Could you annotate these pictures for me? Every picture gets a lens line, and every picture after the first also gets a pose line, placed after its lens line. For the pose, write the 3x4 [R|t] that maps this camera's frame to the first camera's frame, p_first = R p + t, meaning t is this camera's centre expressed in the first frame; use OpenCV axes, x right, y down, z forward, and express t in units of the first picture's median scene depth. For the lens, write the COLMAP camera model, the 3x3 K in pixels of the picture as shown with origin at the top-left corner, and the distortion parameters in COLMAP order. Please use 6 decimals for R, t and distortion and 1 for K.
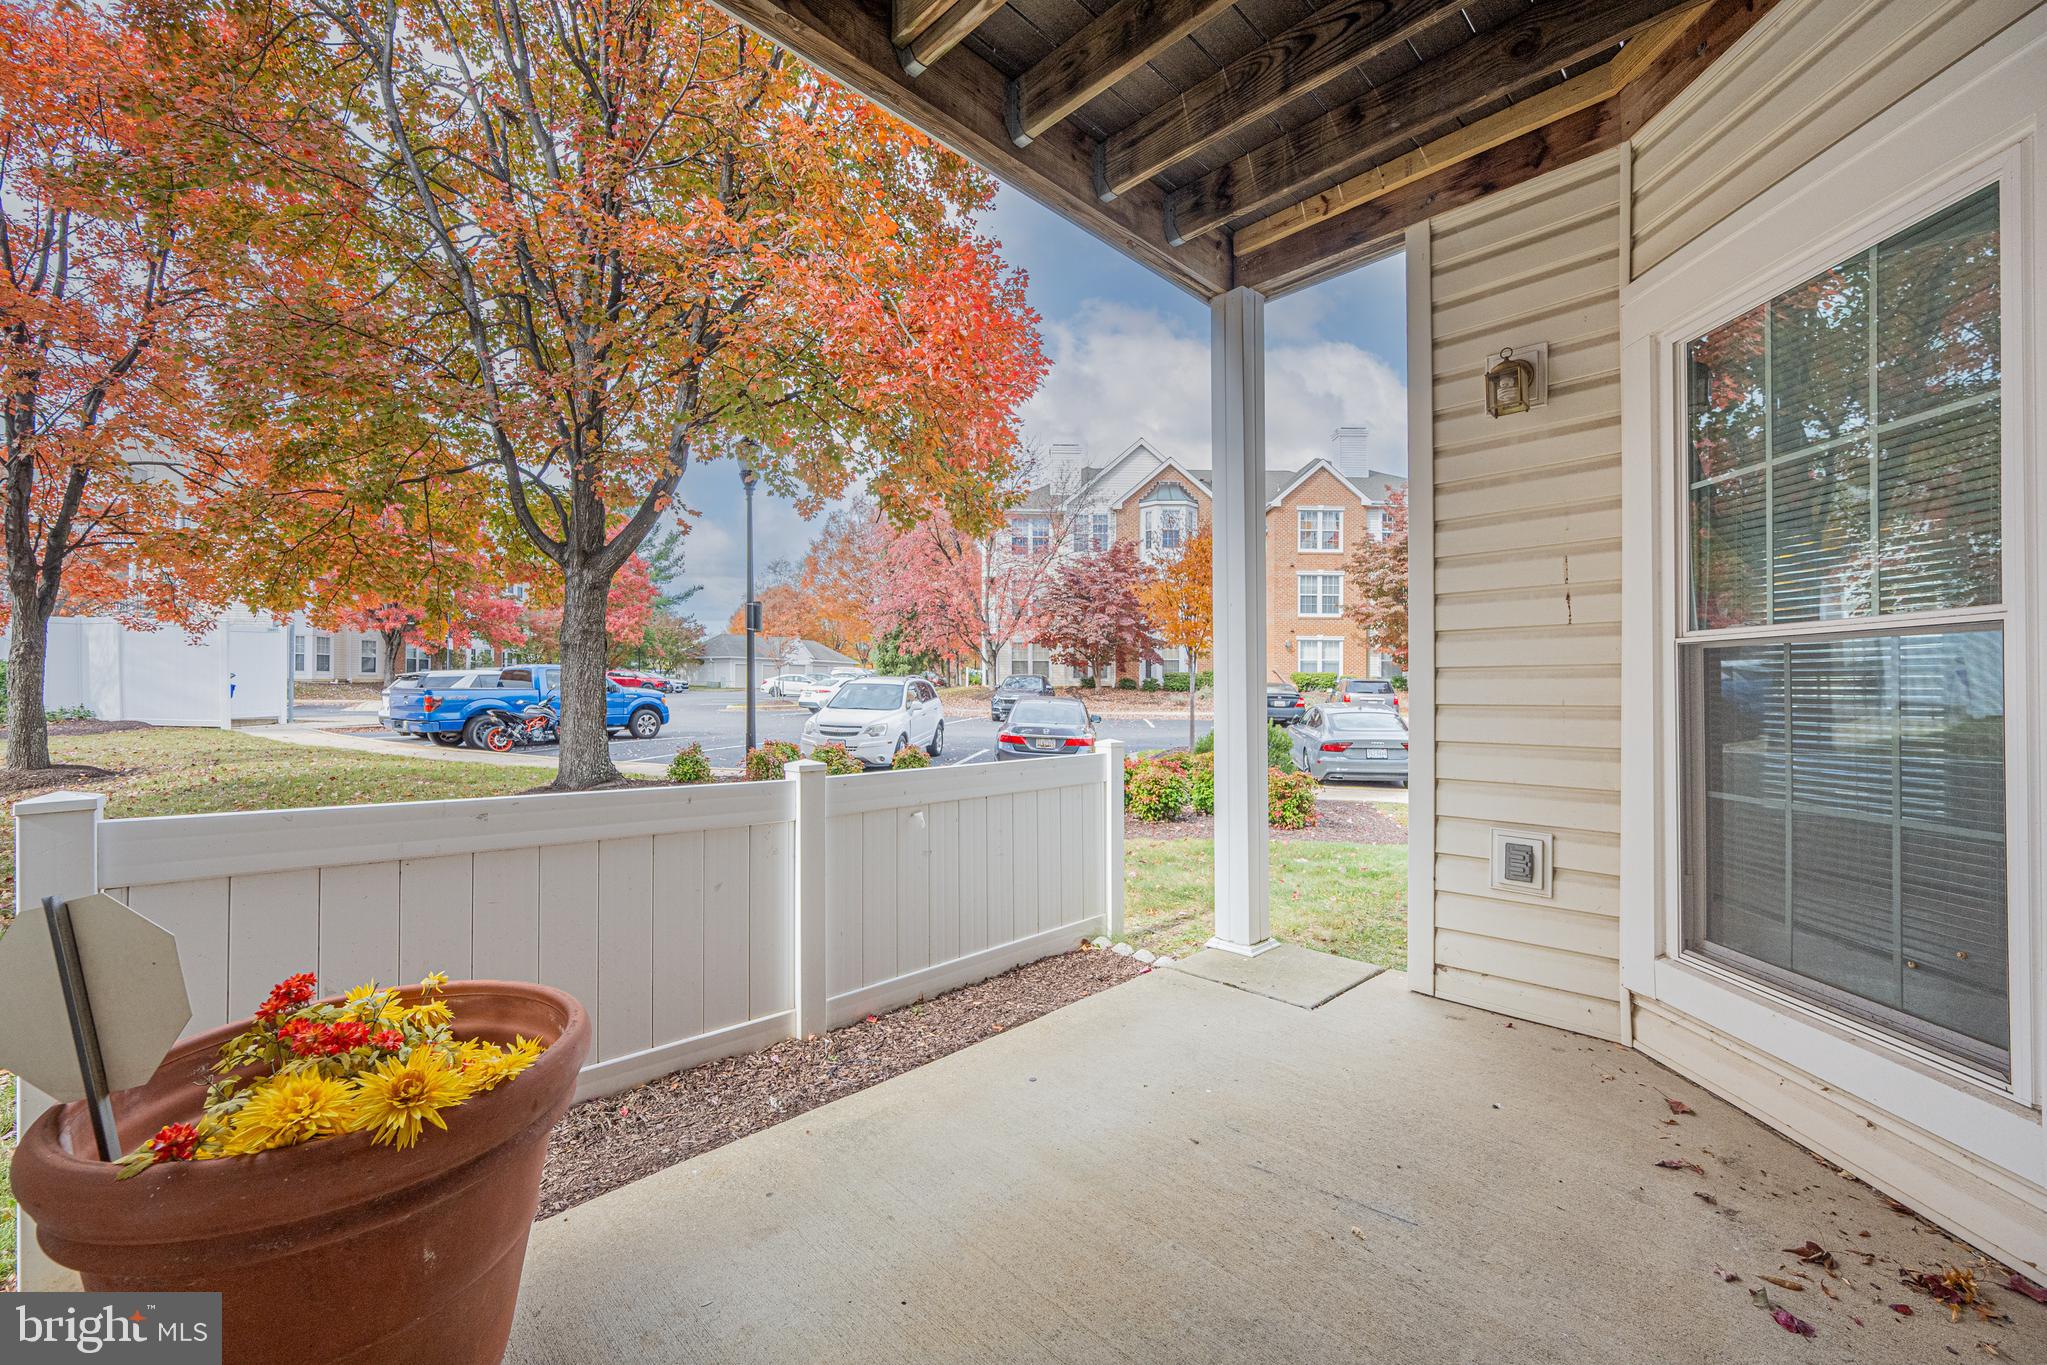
lens RADIAL K [[811.0, 0, 1023.5], [0, 811.0, 682.5], [0, 0, 1]] dist [0.000350, 0.000395]
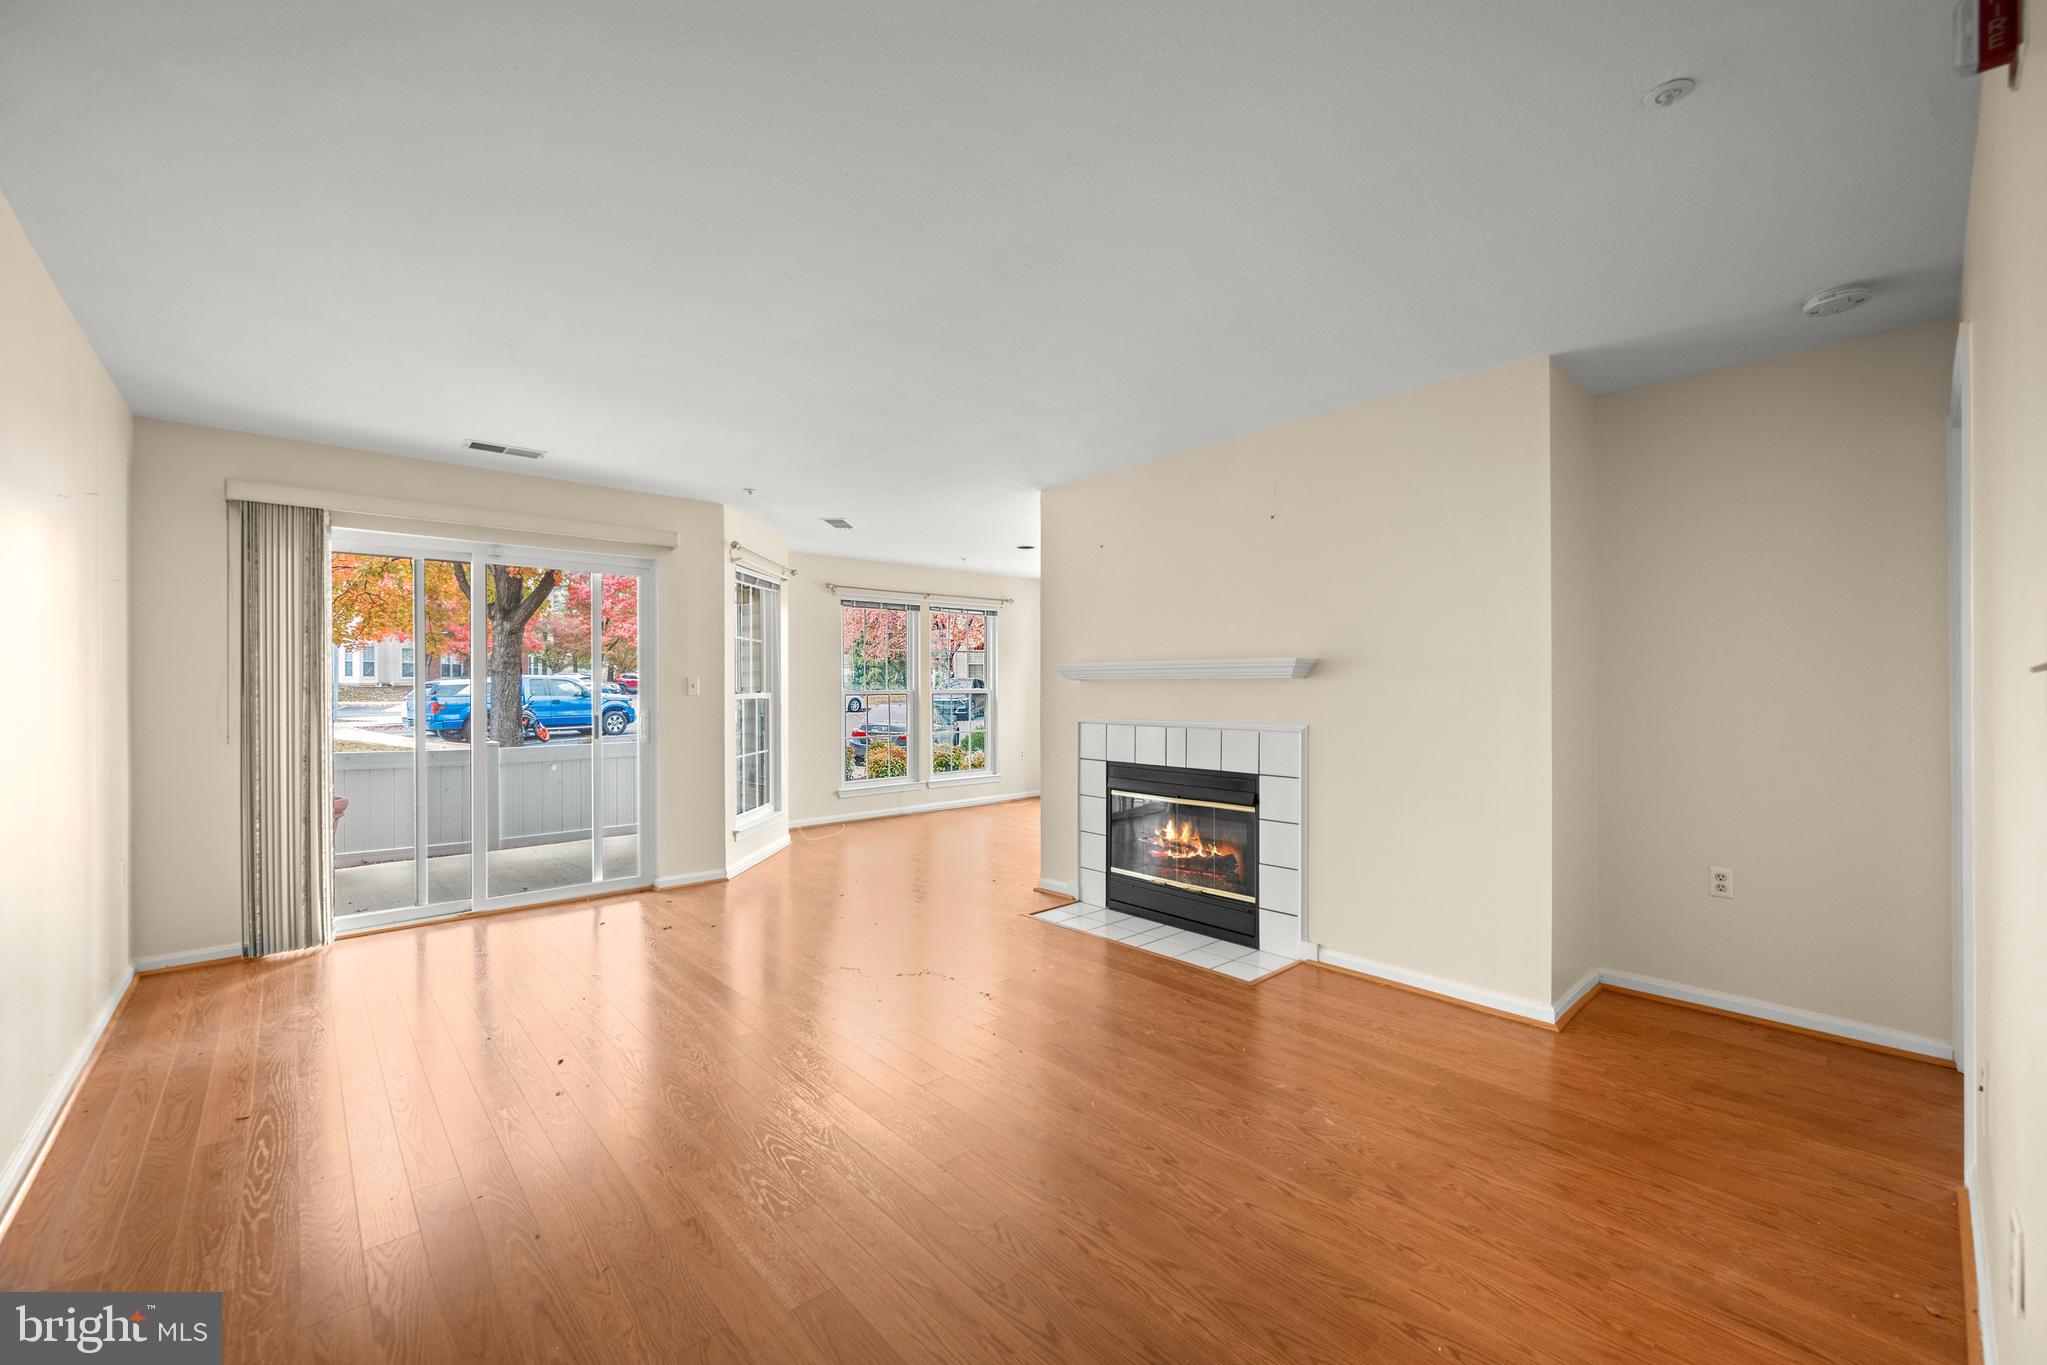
lens RADIAL K [[829.8, 0, 1029.5], [0, 829.8, 694.7], [0, 0, 1]] dist [-0.000106, -0.000035]
pose [[0.998726, -0.003193, -0.050360, 0.211708], [0.004203, 0.999792, 0.019961, -0.012696], [0.050285, -0.020148, 0.998532, -0.204061]]
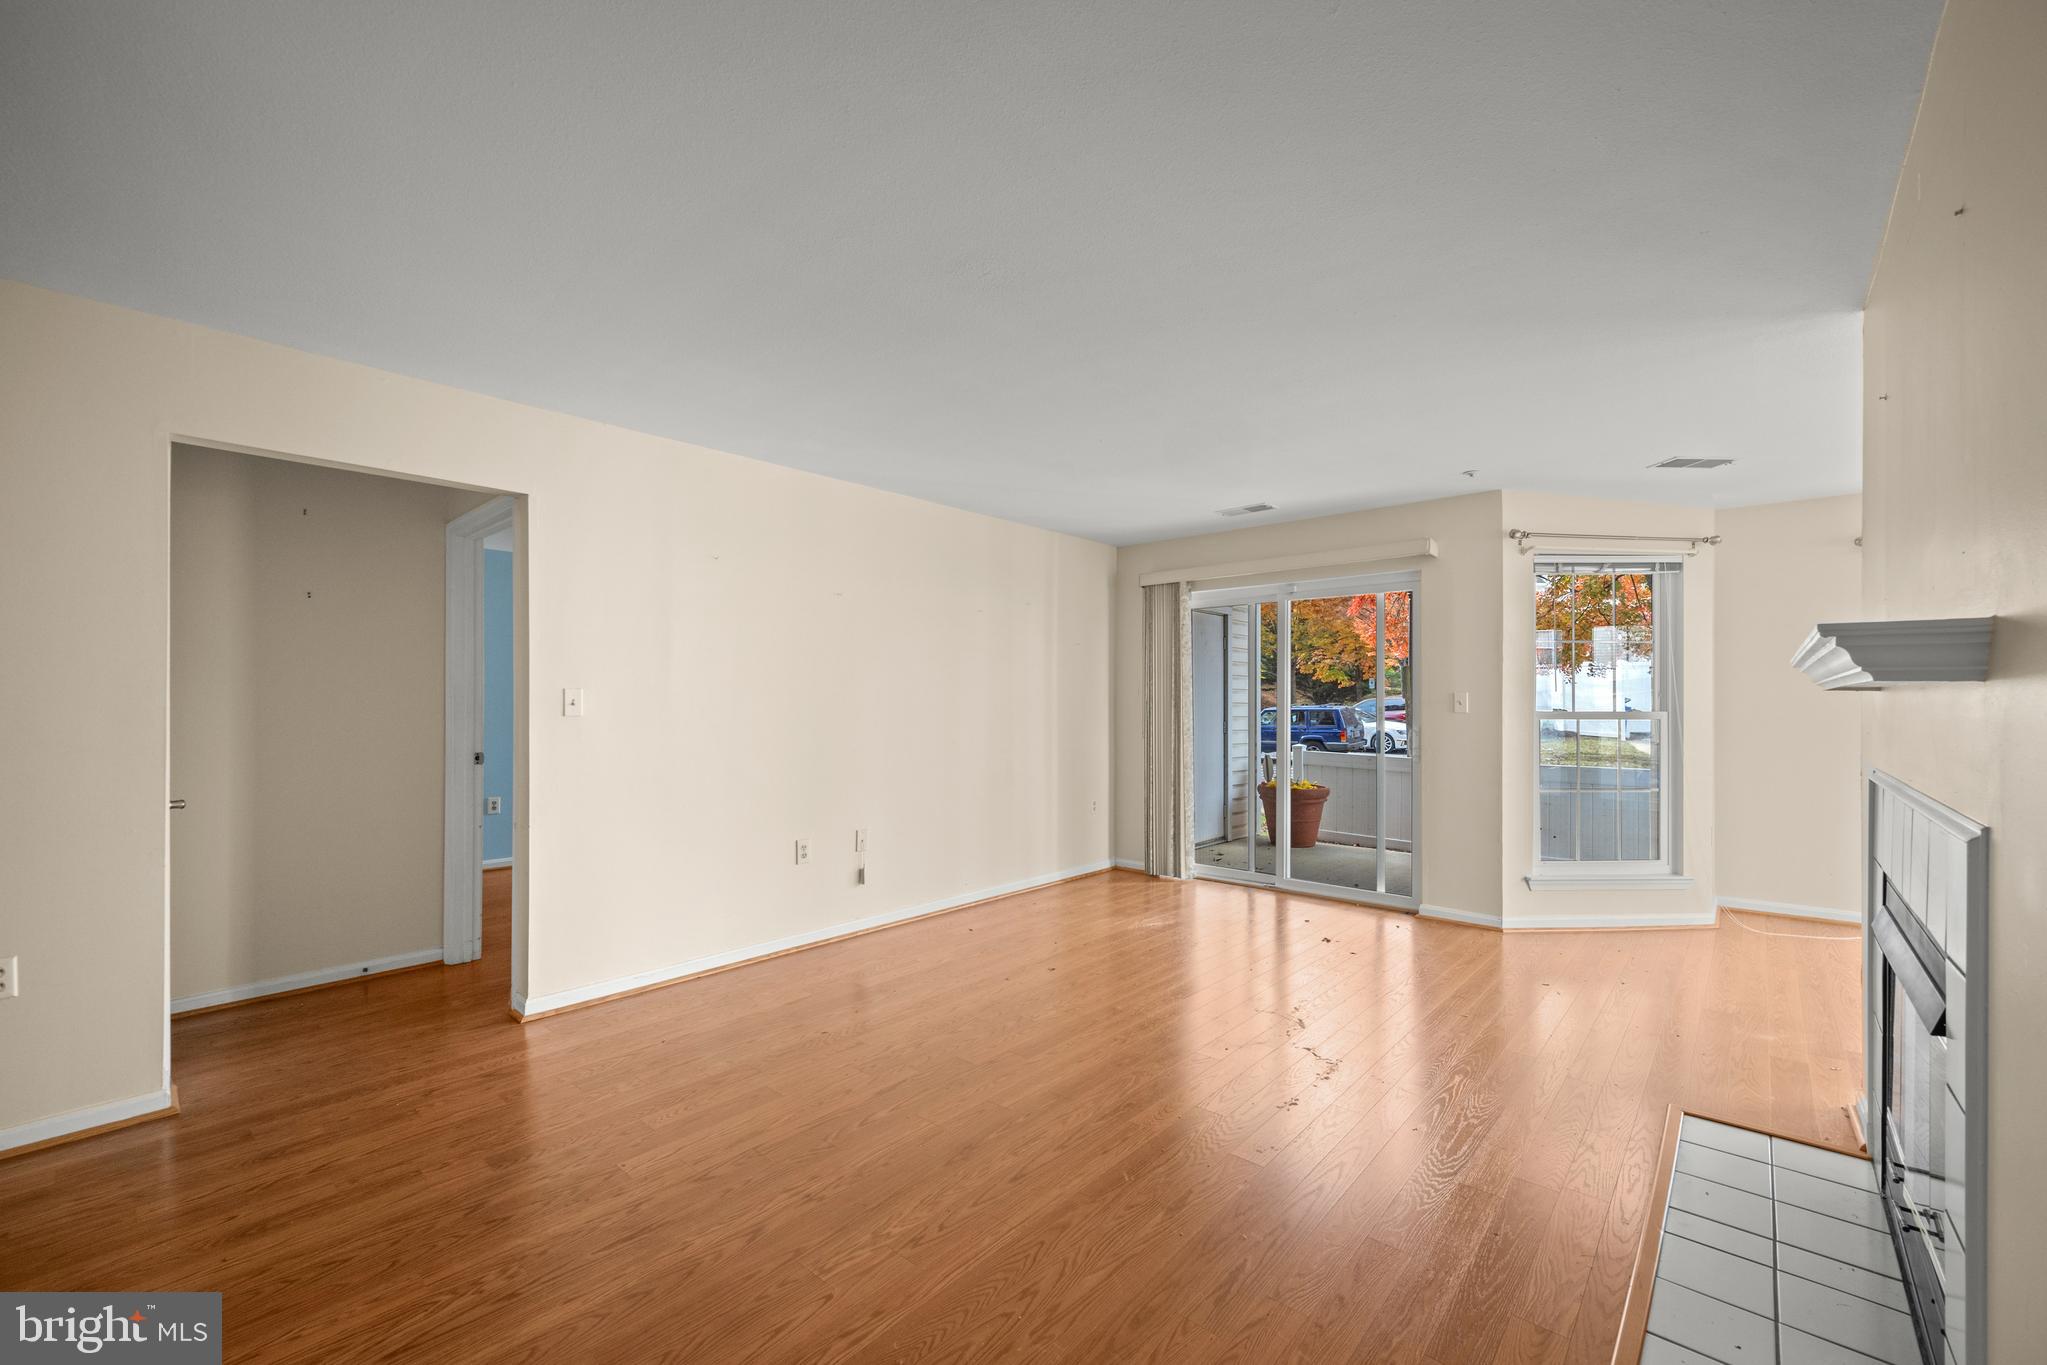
lens RADIAL K [[814.1, 0, 985.2], [0, 814.1, 701.2], [0, 0, 1]] dist [0.001886, 0.000146]
pose [[0.035609, -0.003997, -0.999358, 0.320258], [0.010984, 0.999933, -0.003608, -0.011444], [0.999305, -0.010849, 0.035651, -0.089217]]
